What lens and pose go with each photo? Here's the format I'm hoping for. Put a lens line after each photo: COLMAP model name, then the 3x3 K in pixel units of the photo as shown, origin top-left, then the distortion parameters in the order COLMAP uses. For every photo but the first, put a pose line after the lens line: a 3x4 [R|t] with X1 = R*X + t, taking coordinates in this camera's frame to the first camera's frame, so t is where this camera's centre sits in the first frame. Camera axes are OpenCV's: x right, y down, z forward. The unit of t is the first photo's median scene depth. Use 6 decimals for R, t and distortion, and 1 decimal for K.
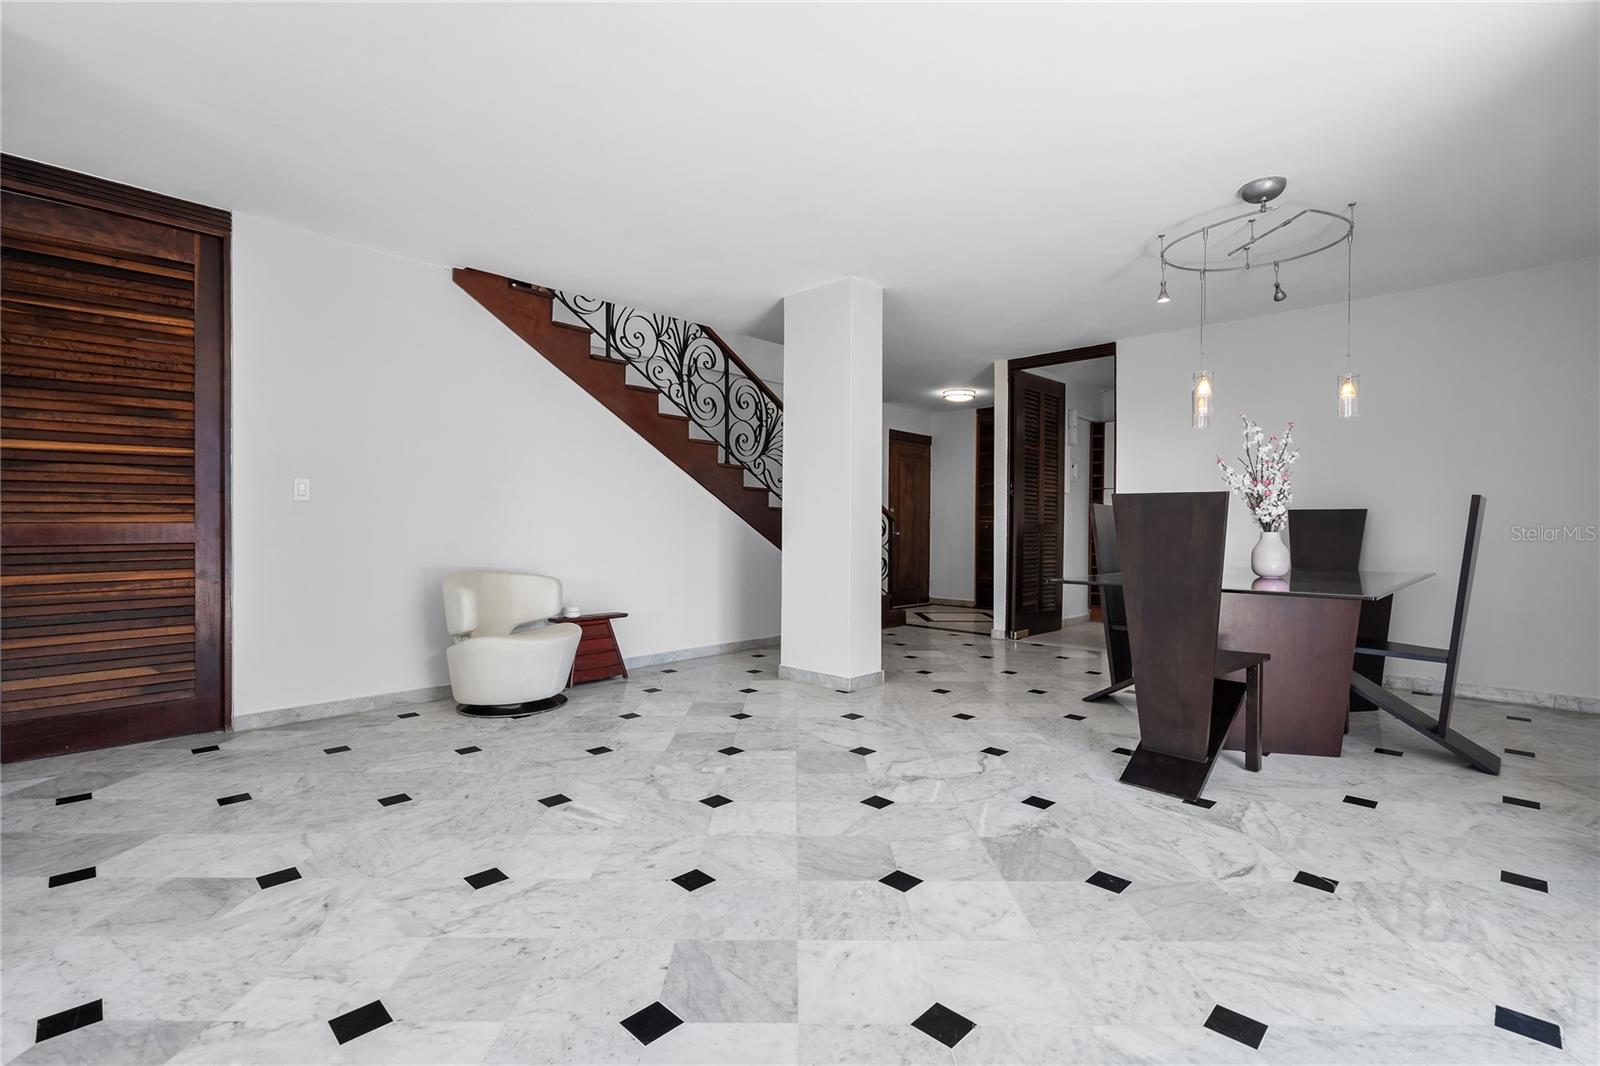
lens RADIAL K [[736.8, 0, 791.1], [0, 736.8, 527.8], [0, 0, 1]] dist [0.003209, 0.001464]
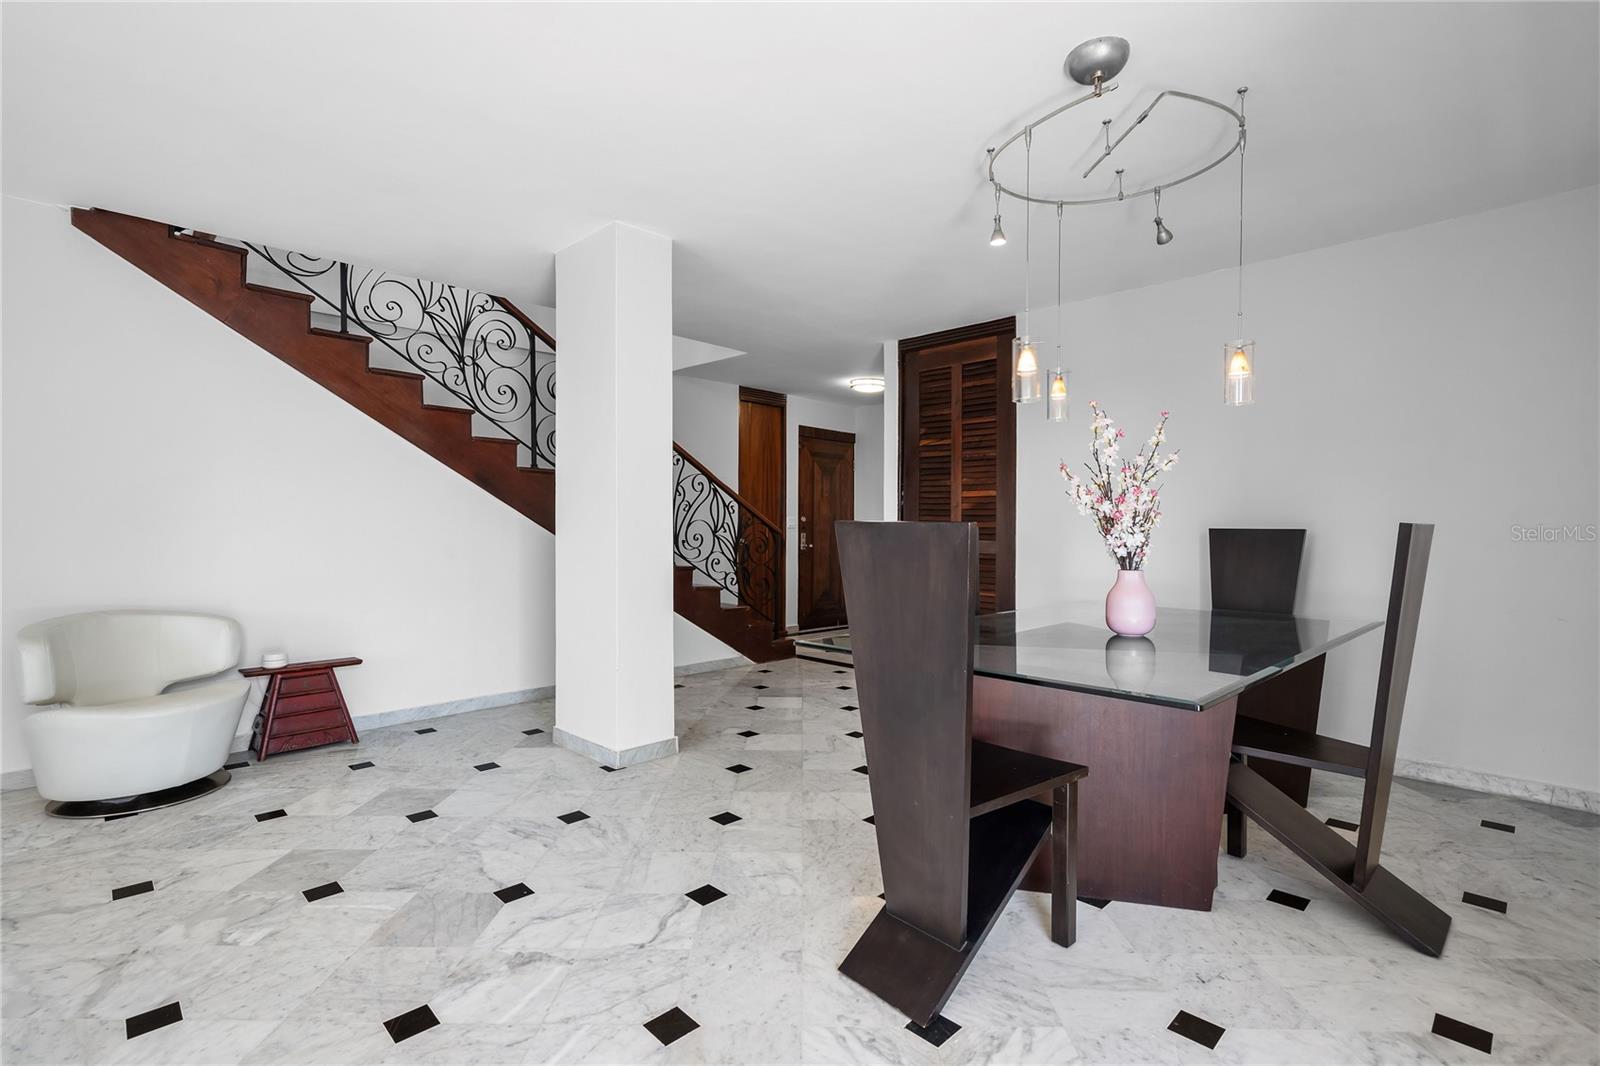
lens RADIAL K [[736.8, 0, 811.6], [0, 736.8, 529.9], [0, 0, 1]] dist [0.003209, 0.001464]
pose [[0.999904, 0.001142, -0.013783, 0.332256], [-0.001065, 0.999984, 0.005606, -0.033011], [0.013789, -0.005591, 0.999889, 0.279016]]
